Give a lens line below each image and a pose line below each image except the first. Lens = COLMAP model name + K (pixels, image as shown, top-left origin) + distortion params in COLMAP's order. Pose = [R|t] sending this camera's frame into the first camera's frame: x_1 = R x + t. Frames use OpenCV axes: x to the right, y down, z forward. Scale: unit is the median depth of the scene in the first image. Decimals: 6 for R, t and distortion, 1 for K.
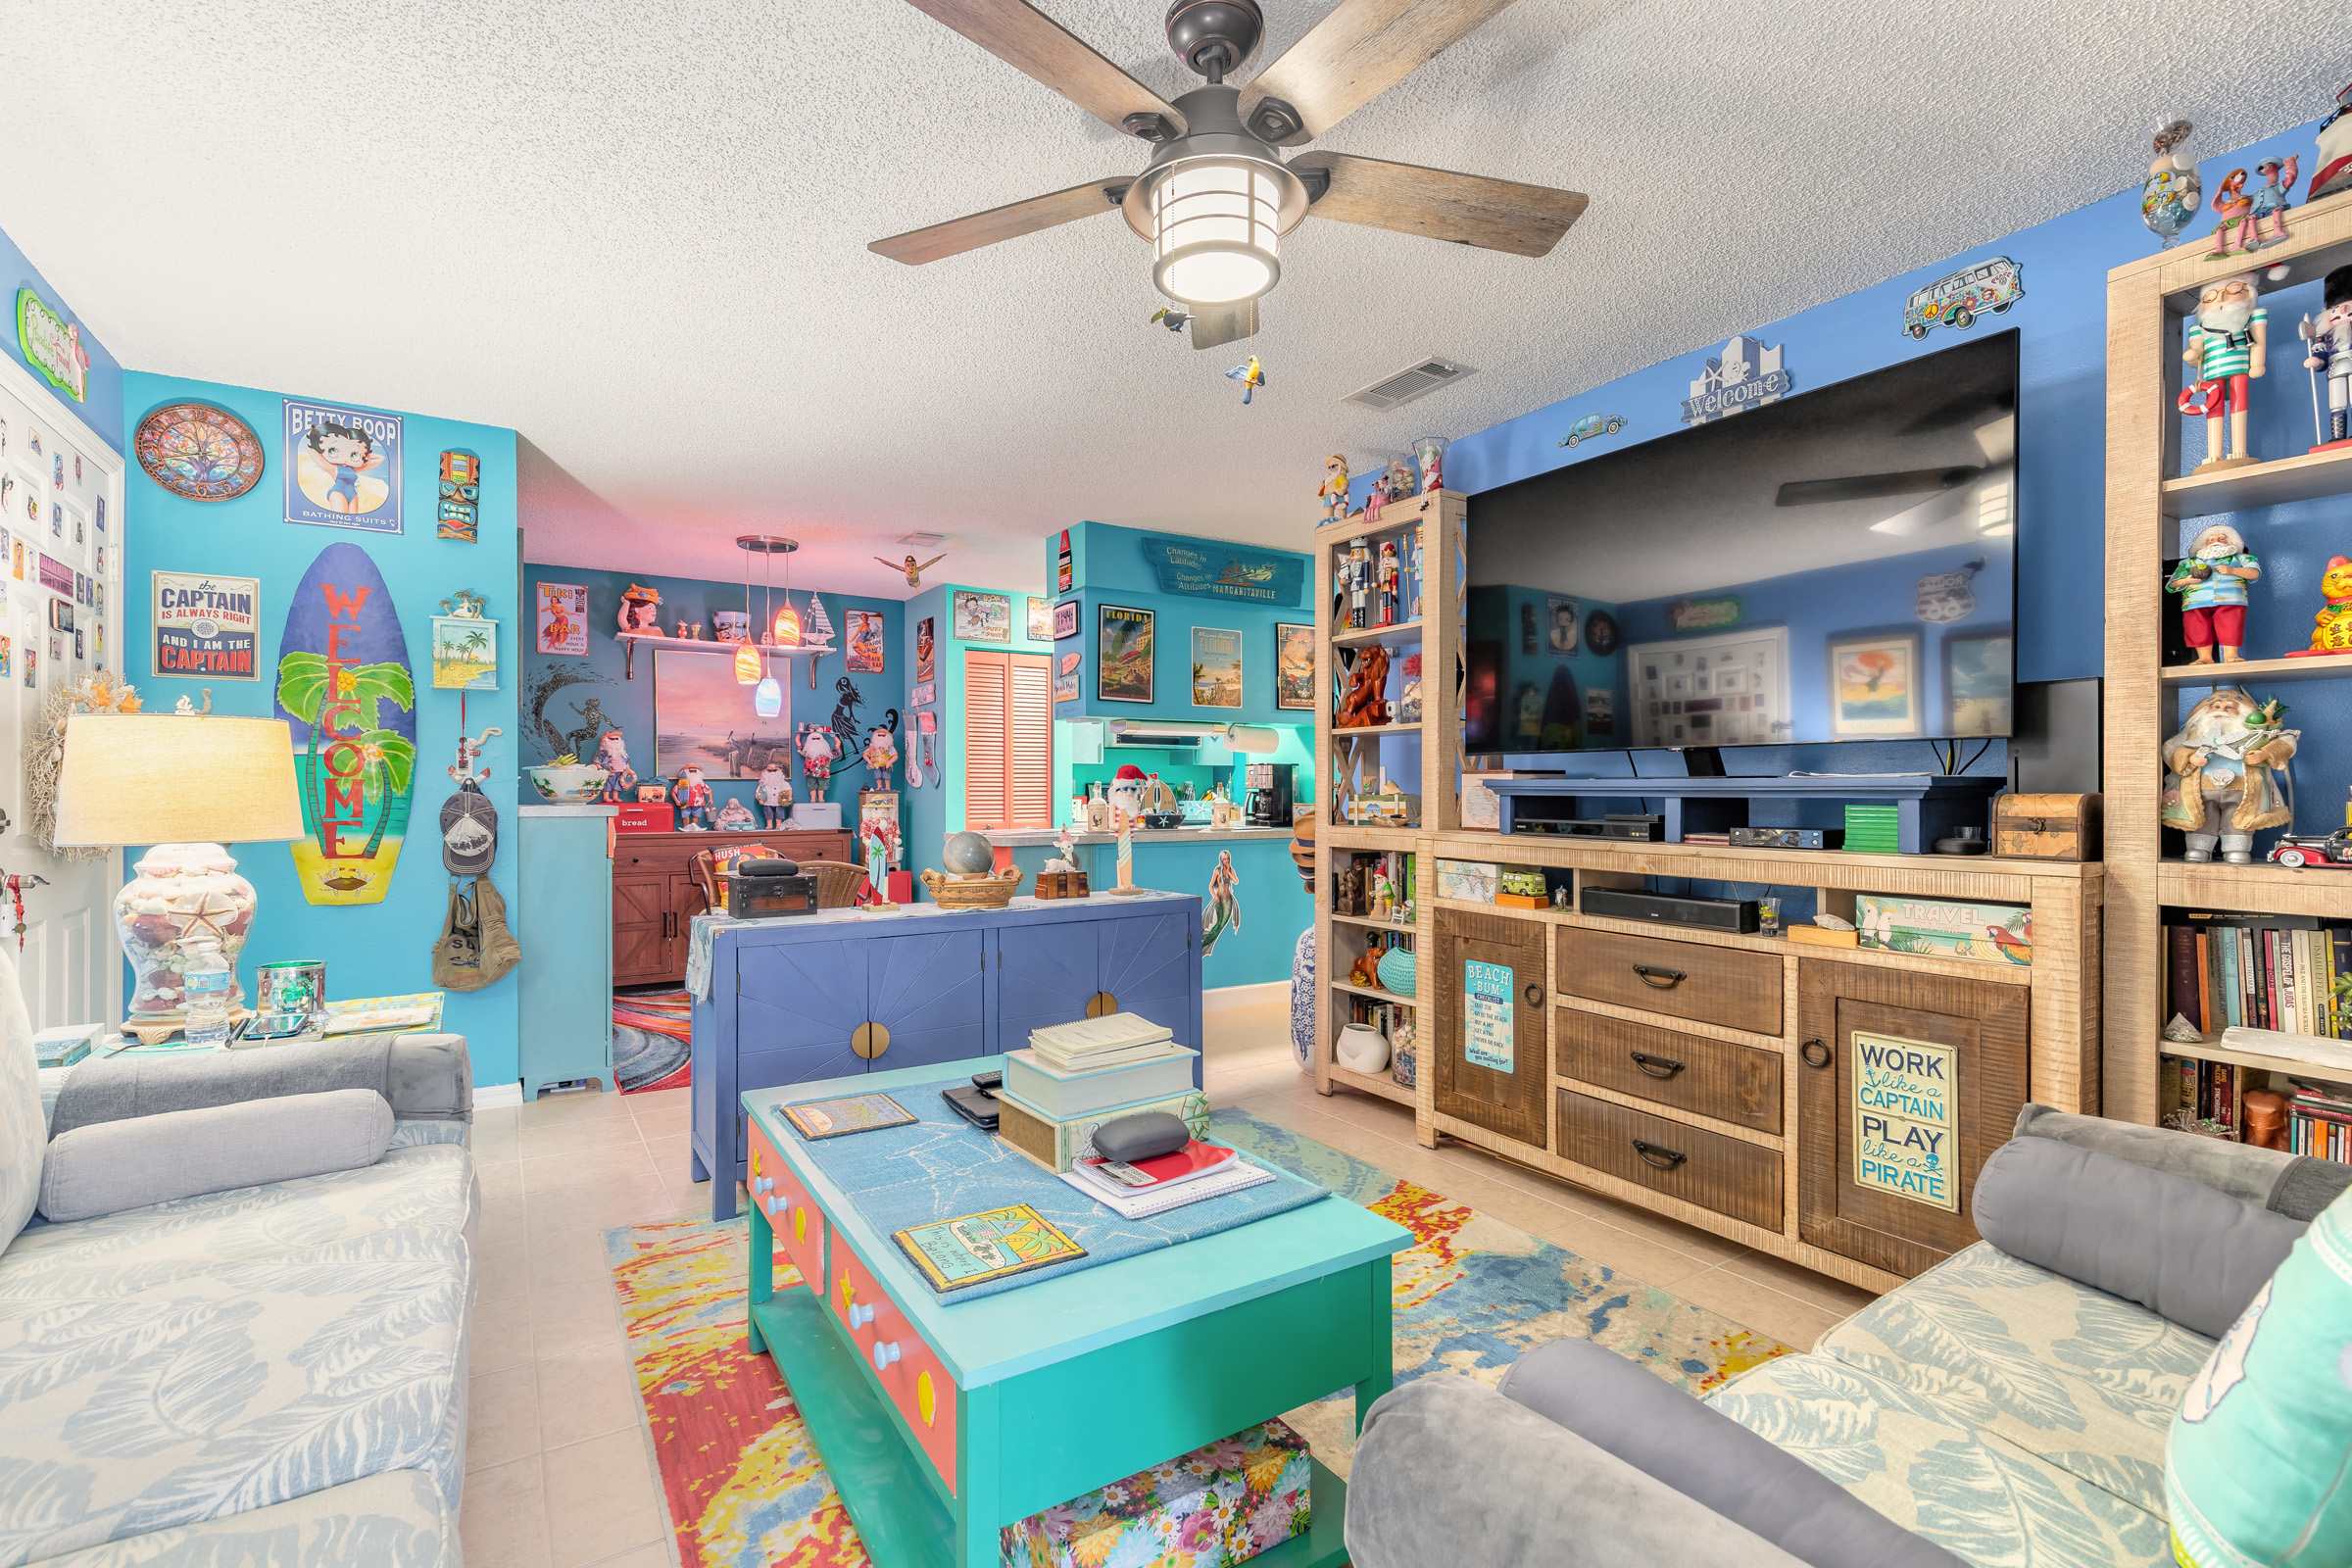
lens RADIAL K [[1072.0, 0, 1173.7], [0, 1072.0, 791.3], [0, 0, 1]] dist [0.009336, -0.002439]
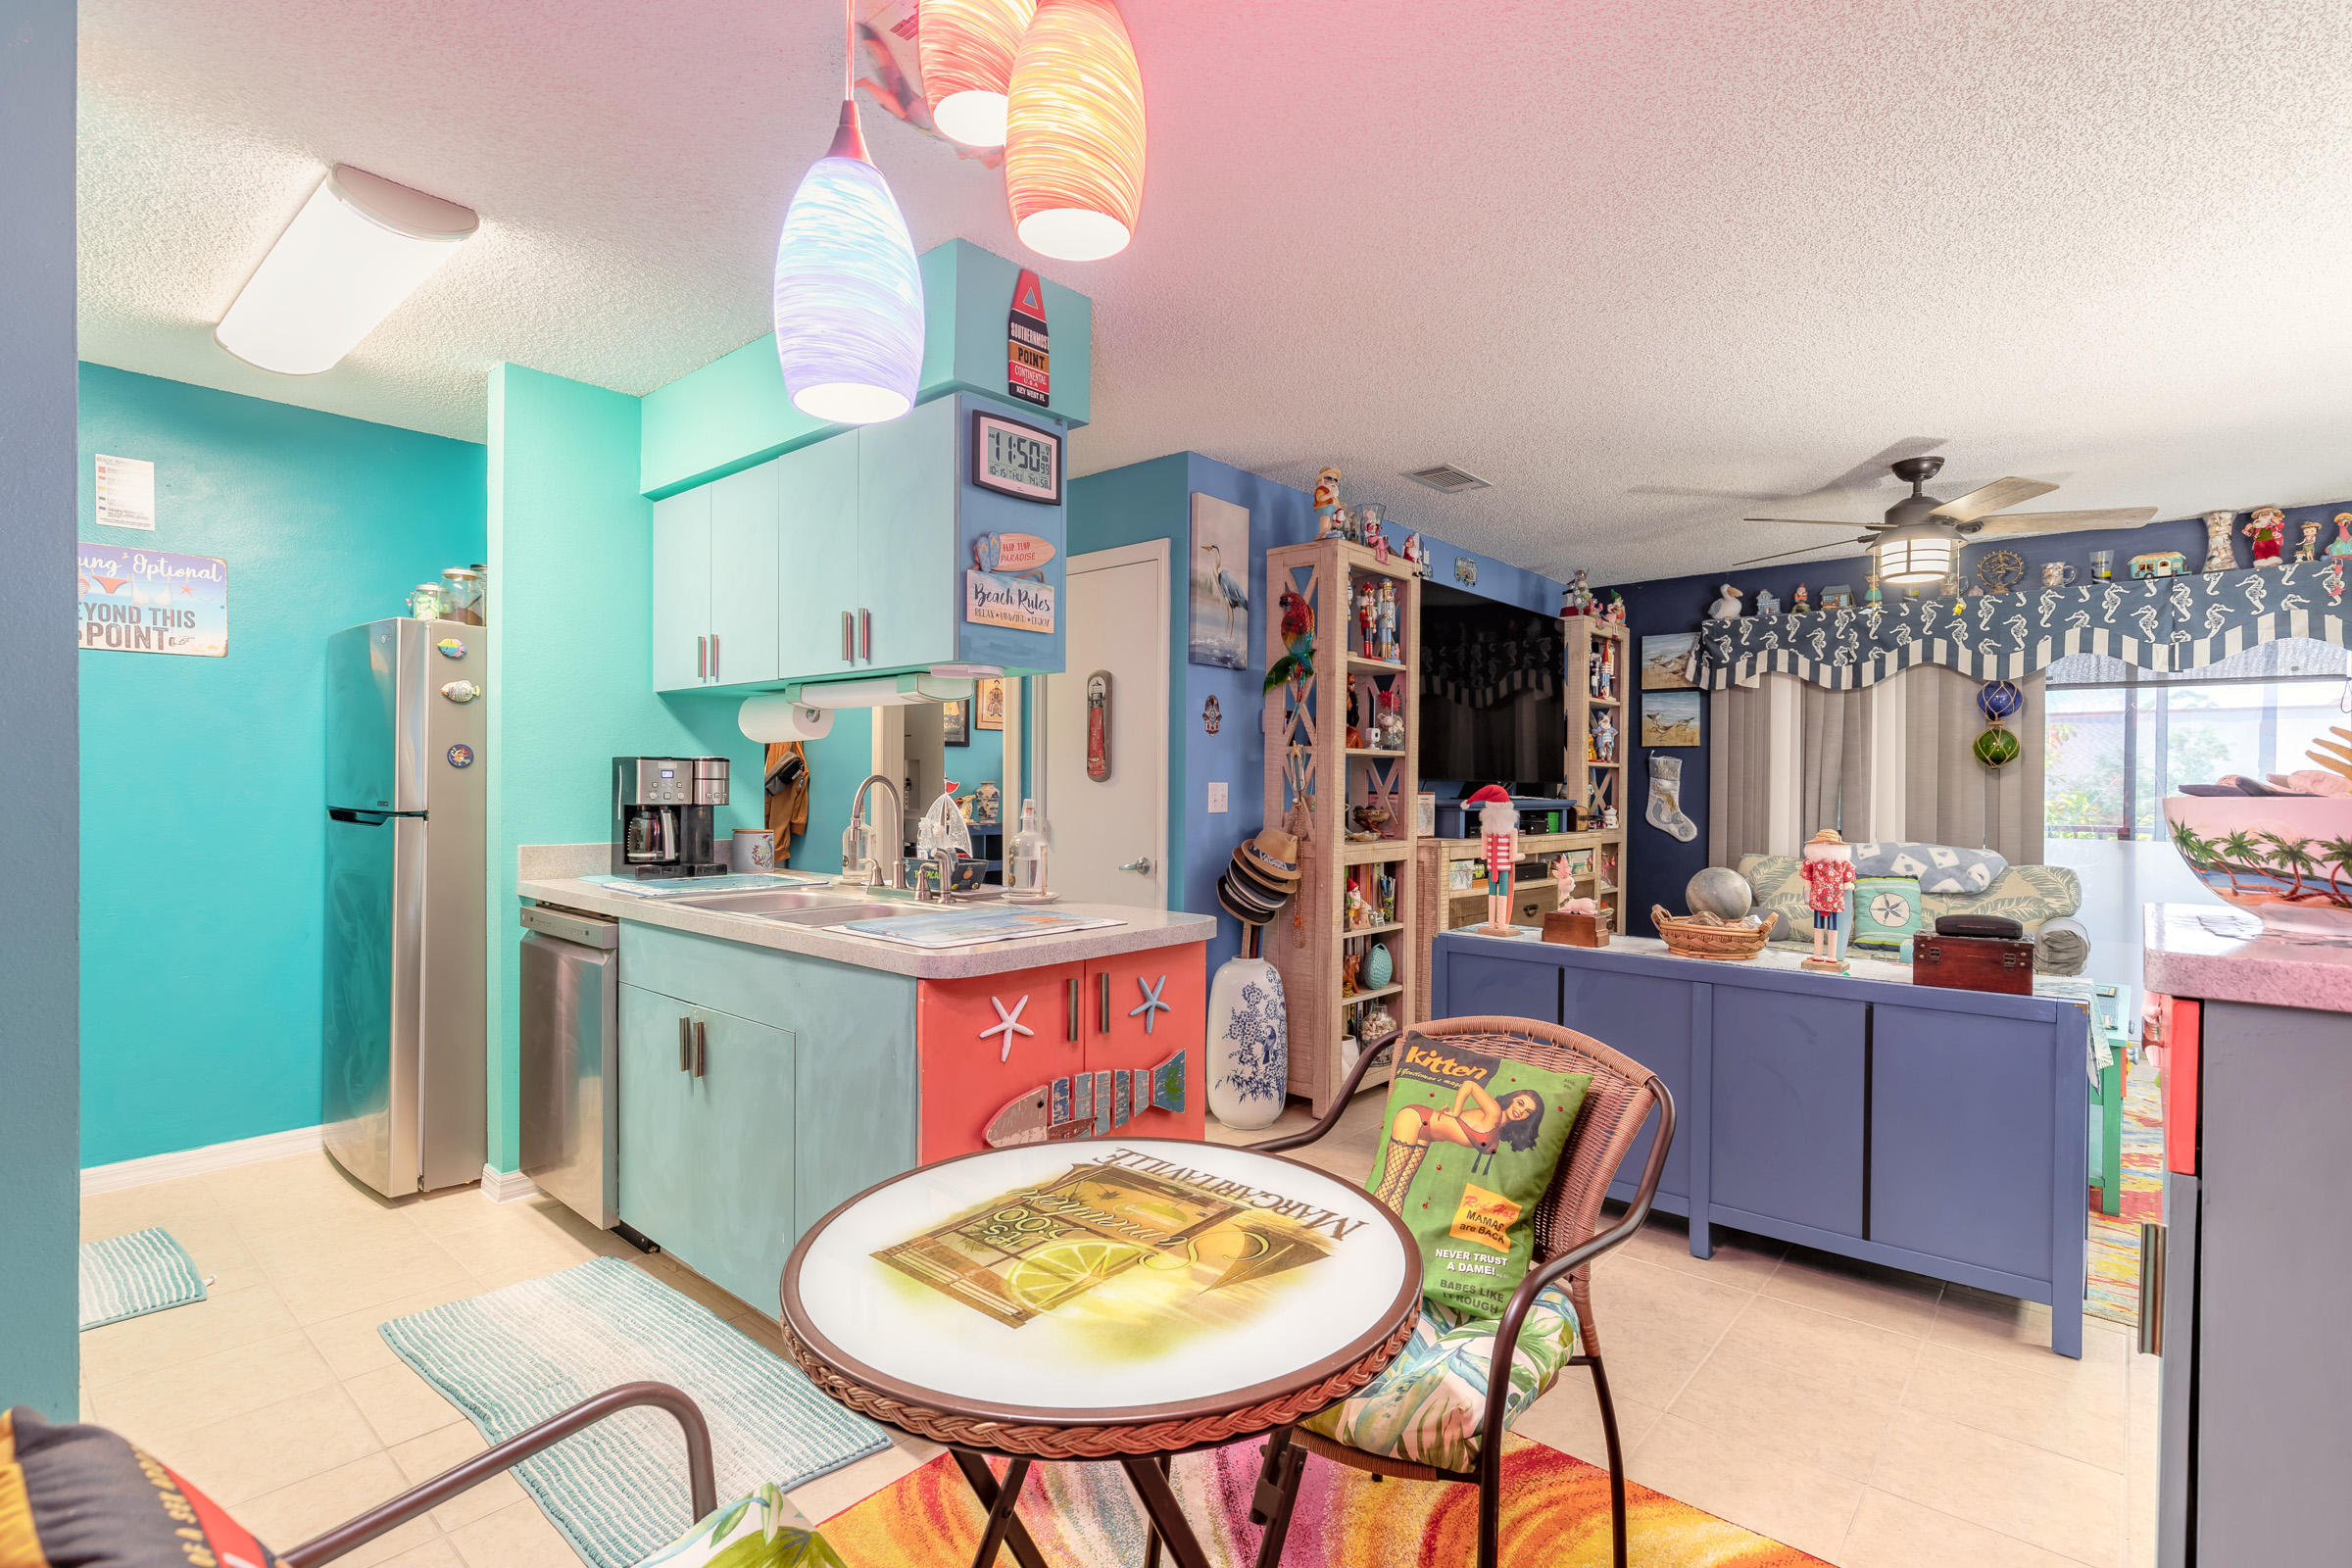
lens RADIAL K [[1099.3, 0, 1168.7], [0, 1099.3, 792.2], [0, 0, 1]] dist [-0.001946, -0.000665]
pose [[-0.277825, -0.008720, 0.960592, -0.502187], [-0.008090, 0.999945, 0.006738, -0.014158], [-0.960598, -0.005900, -0.277881, 0.917109]]
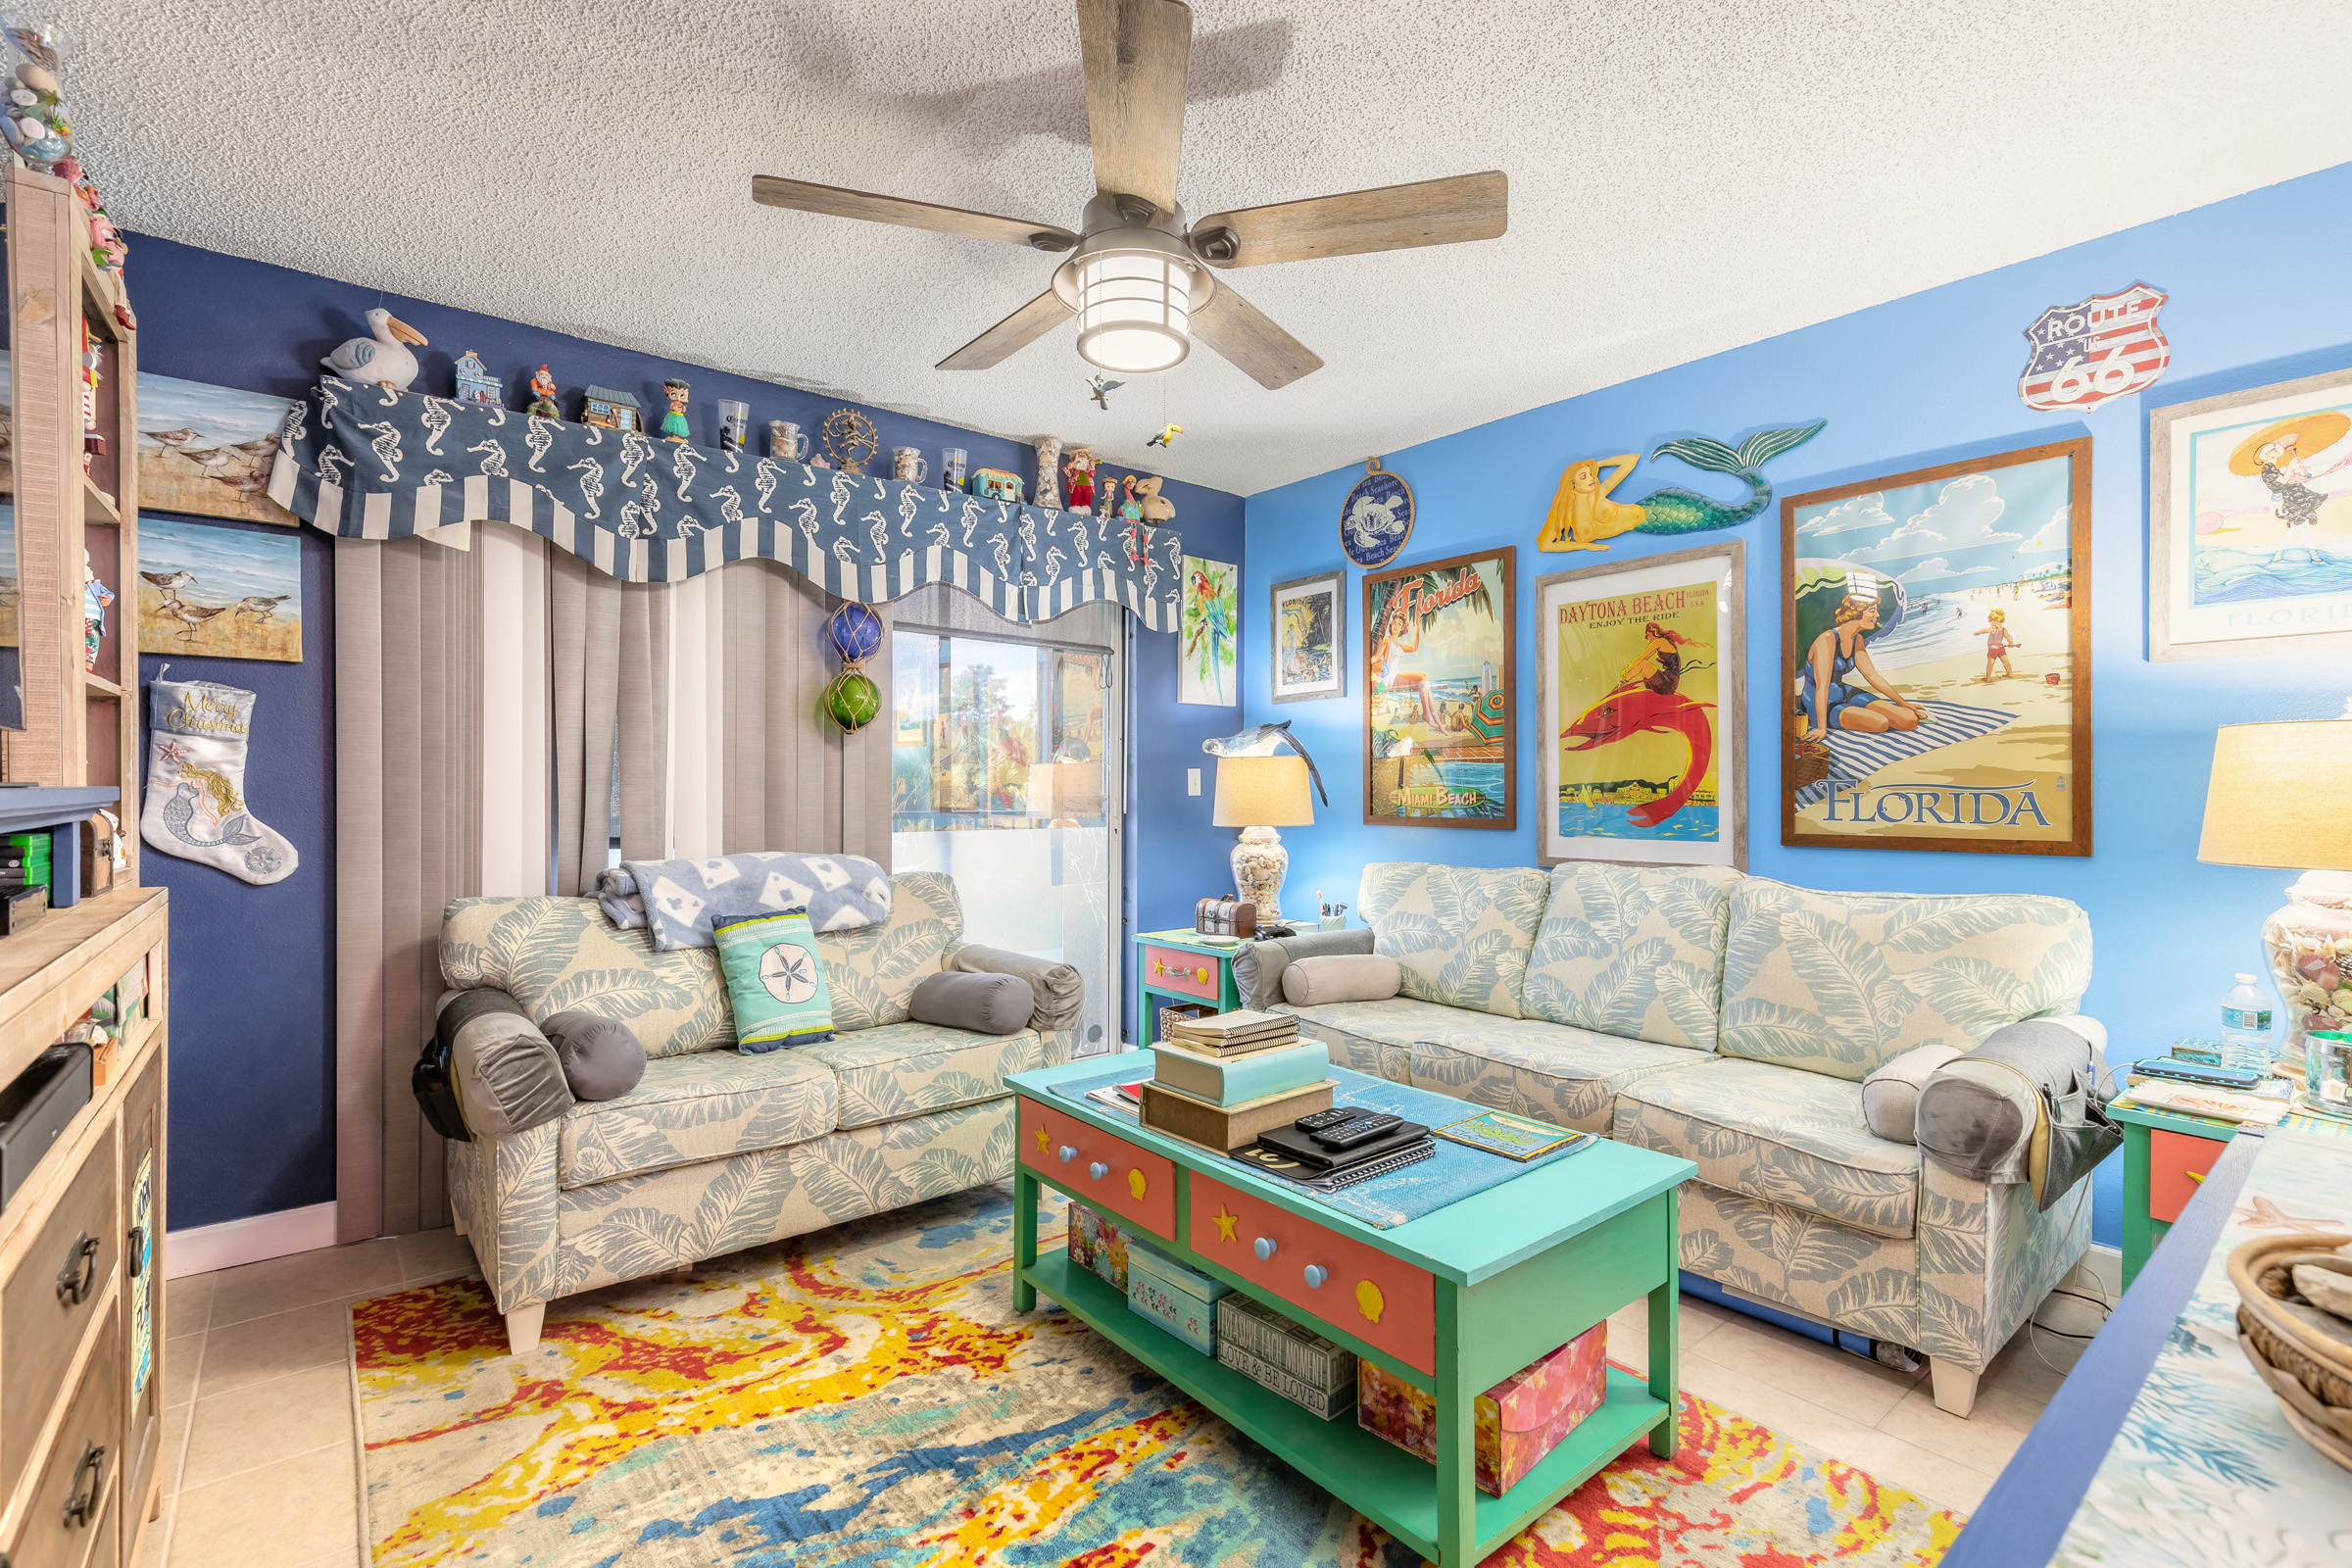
lens RADIAL K [[1072.0, 0, 1177.9], [0, 1072.0, 789.8], [0, 0, 1]] dist [0.009336, -0.002439]
pose [[-0.992309, -0.002311, -0.123767, 0.039274], [-0.002934, 0.999984, 0.004845, -0.005950], [0.123754, 0.005171, -0.992299, 0.640169]]
